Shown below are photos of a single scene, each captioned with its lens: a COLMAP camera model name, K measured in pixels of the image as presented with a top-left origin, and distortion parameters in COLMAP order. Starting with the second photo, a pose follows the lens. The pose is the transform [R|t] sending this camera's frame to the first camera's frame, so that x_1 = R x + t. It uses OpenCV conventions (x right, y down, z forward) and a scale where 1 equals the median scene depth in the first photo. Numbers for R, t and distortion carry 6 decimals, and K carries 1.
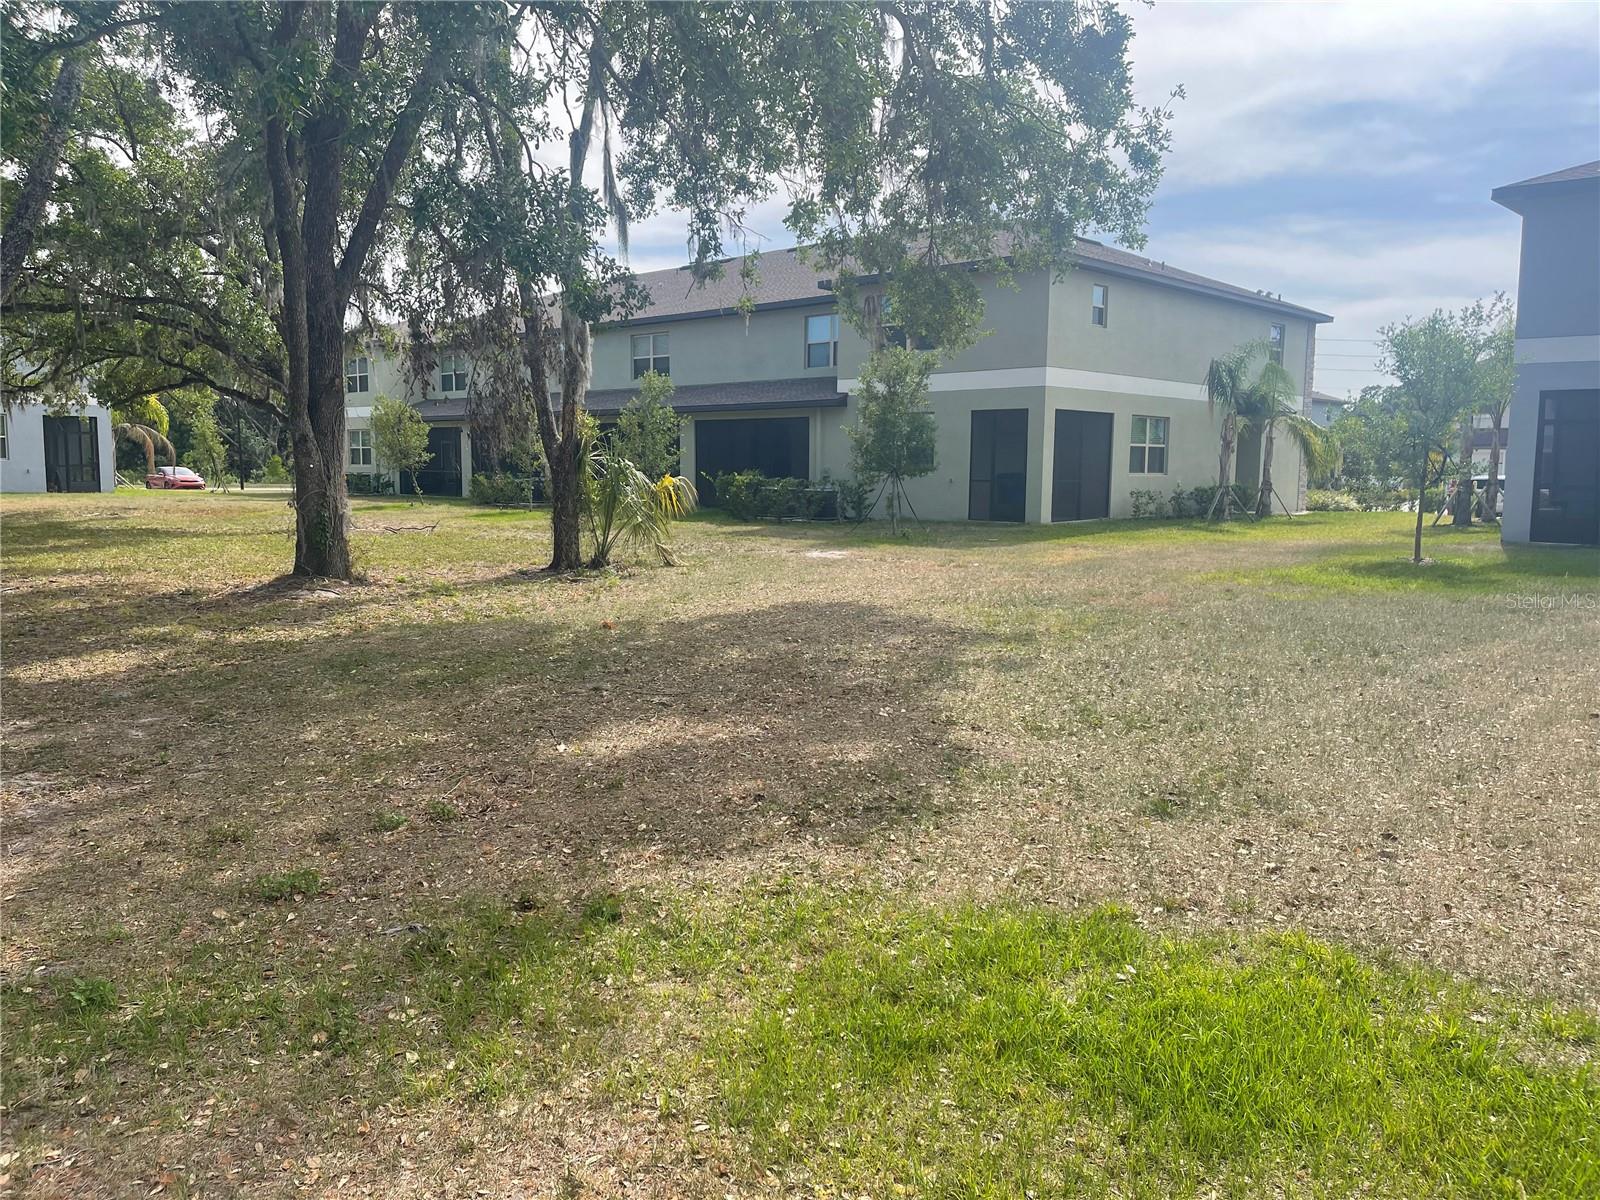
lens RADIAL K [[1199.4, 0, 793.0], [0, 1199.4, 609.8], [0, 0, 1]] dist [0.011881, -0.001959]
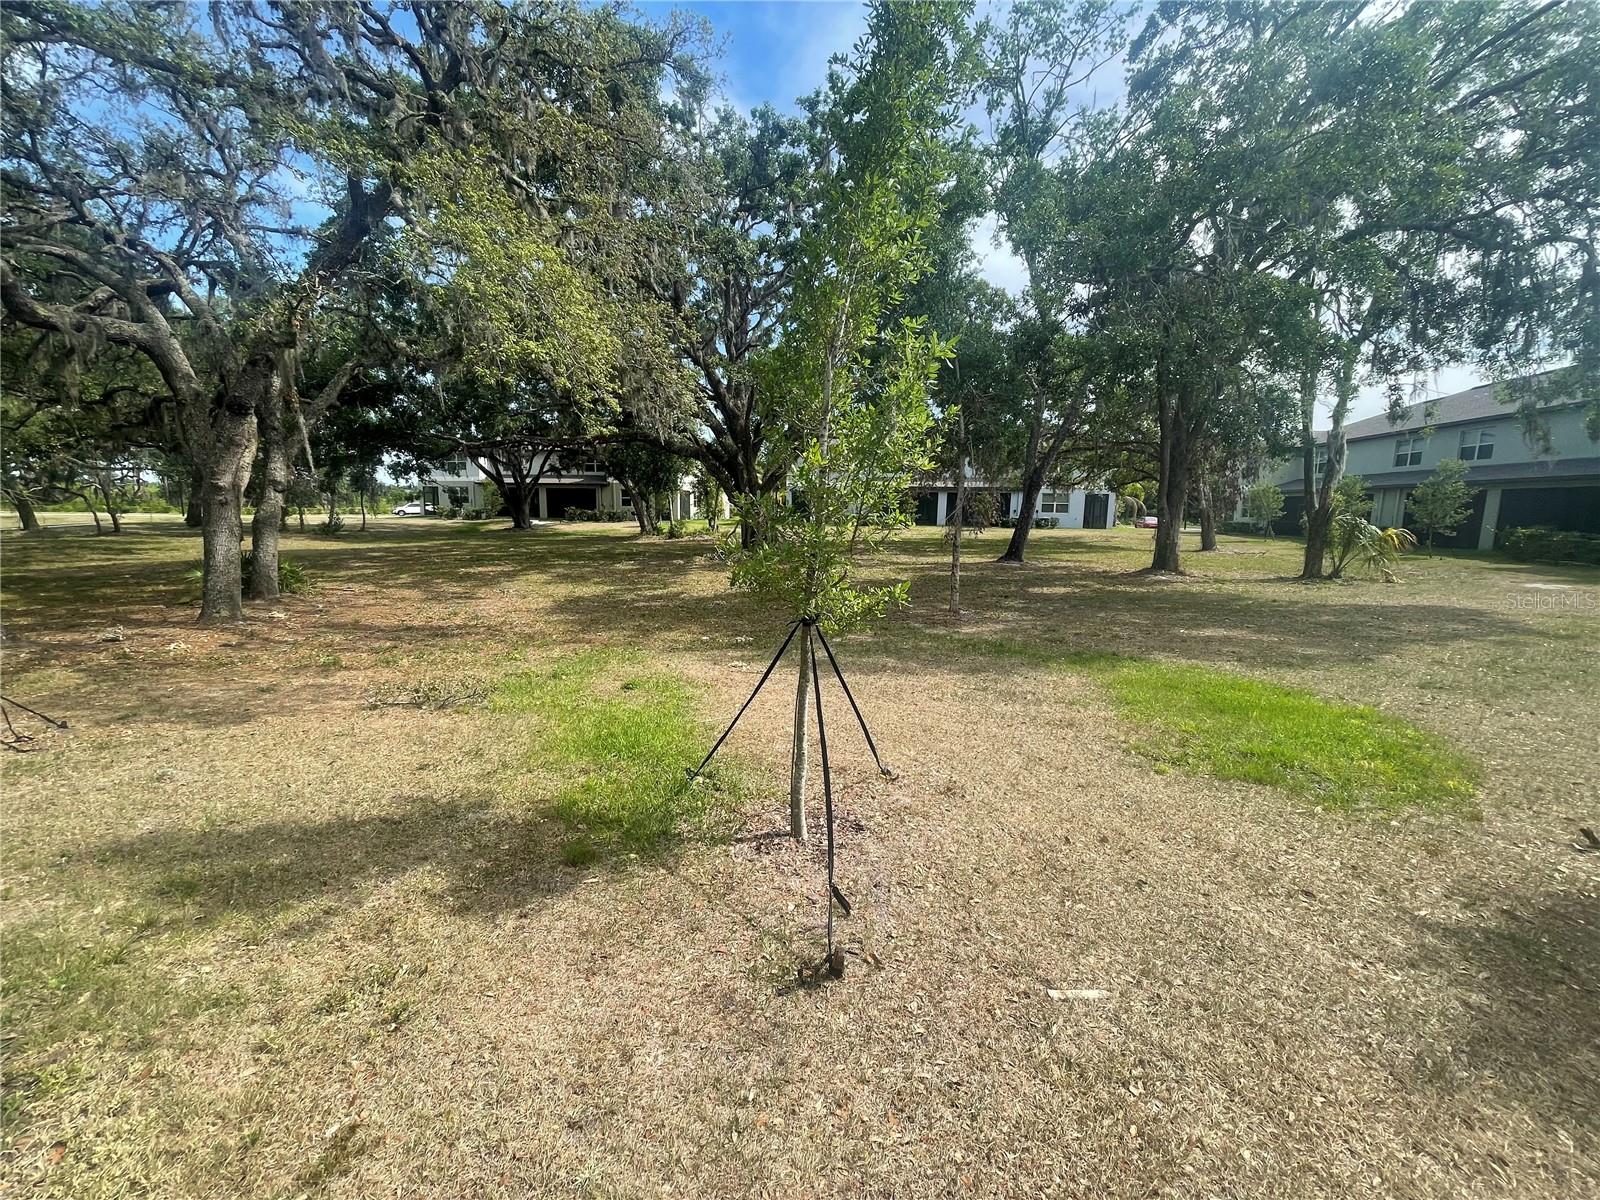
lens RADIAL K [[647.0, 0, 793.0], [0, 647.0, 600.0], [0, 0, 1]] dist [0.000406, 0.003570]
pose [[0.544491, 0.119097, -0.830268, 0.207853], [-0.109328, 0.991500, 0.070527, 0.016176], [0.831611, 0.052371, 0.552883, -0.209284]]
